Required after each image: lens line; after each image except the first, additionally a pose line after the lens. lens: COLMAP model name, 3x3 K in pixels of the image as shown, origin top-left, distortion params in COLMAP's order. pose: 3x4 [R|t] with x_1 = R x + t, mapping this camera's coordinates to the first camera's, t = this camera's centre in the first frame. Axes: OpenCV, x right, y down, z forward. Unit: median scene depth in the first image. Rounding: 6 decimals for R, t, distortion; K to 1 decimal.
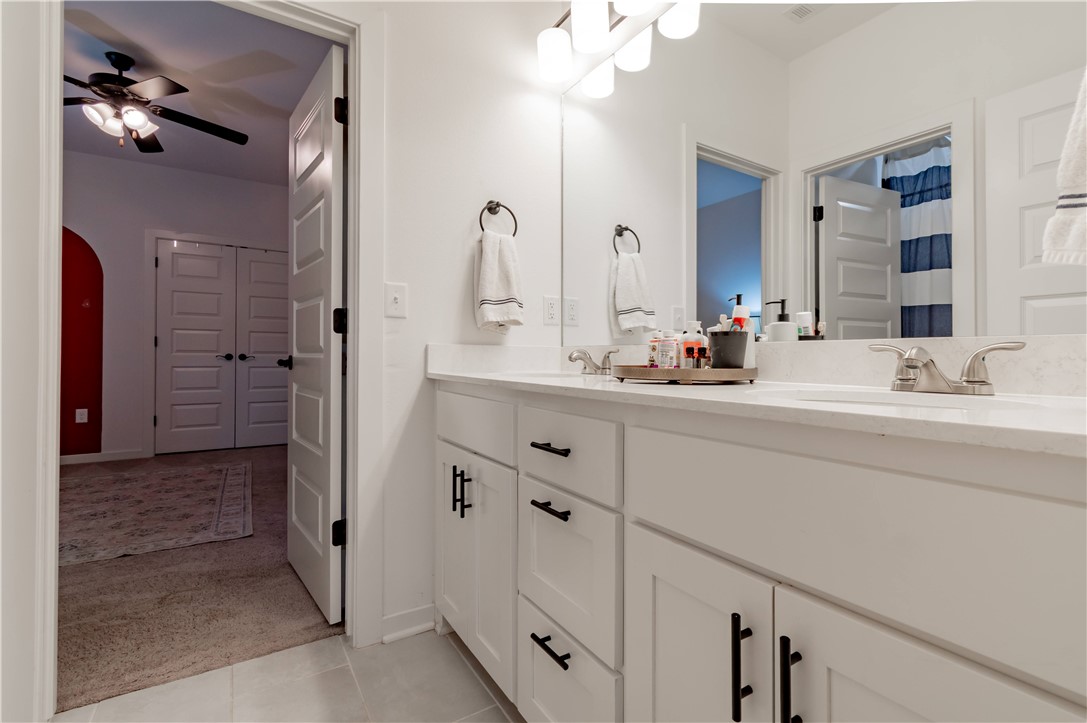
lens RADIAL K [[495.7, 0, 544.4], [0, 495.7, 358.6], [0, 0, 1]] dist [0.010682, -0.003788]
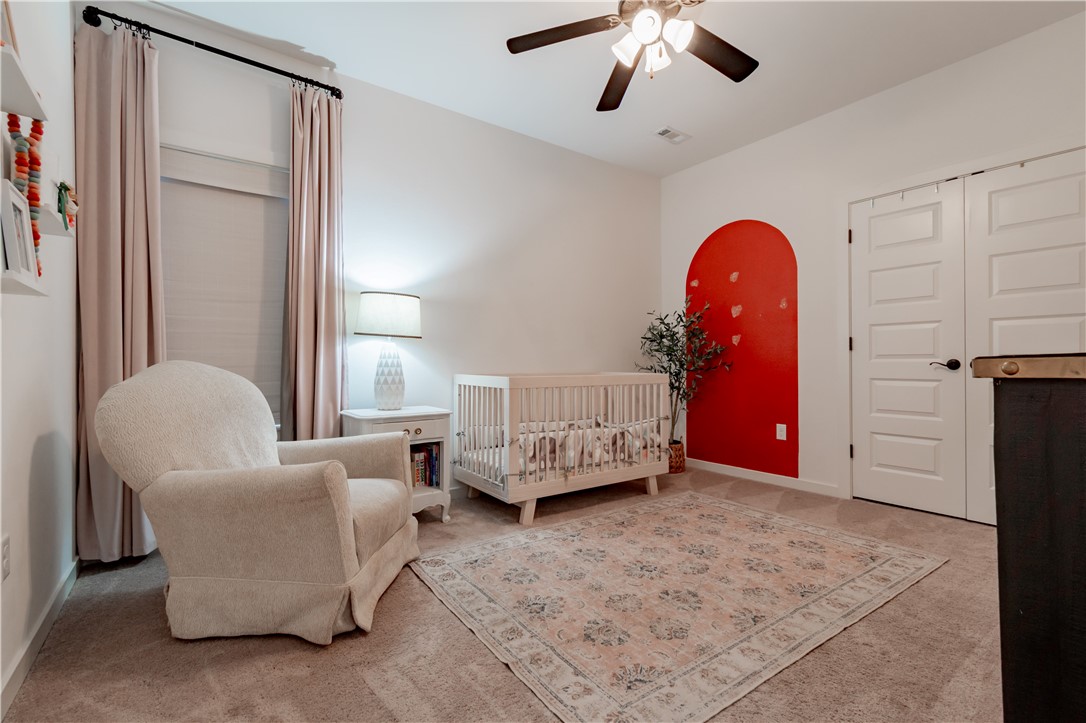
lens RADIAL K [[495.3, 0, 542.8], [0, 495.3, 359.8], [0, 0, 1]] dist [0.010682, -0.003788]
pose [[0.078160, -0.007776, -0.996911, -0.141348], [0.003633, 0.999965, -0.007515, -0.011899], [0.996934, -0.003034, 0.078185, 0.858456]]
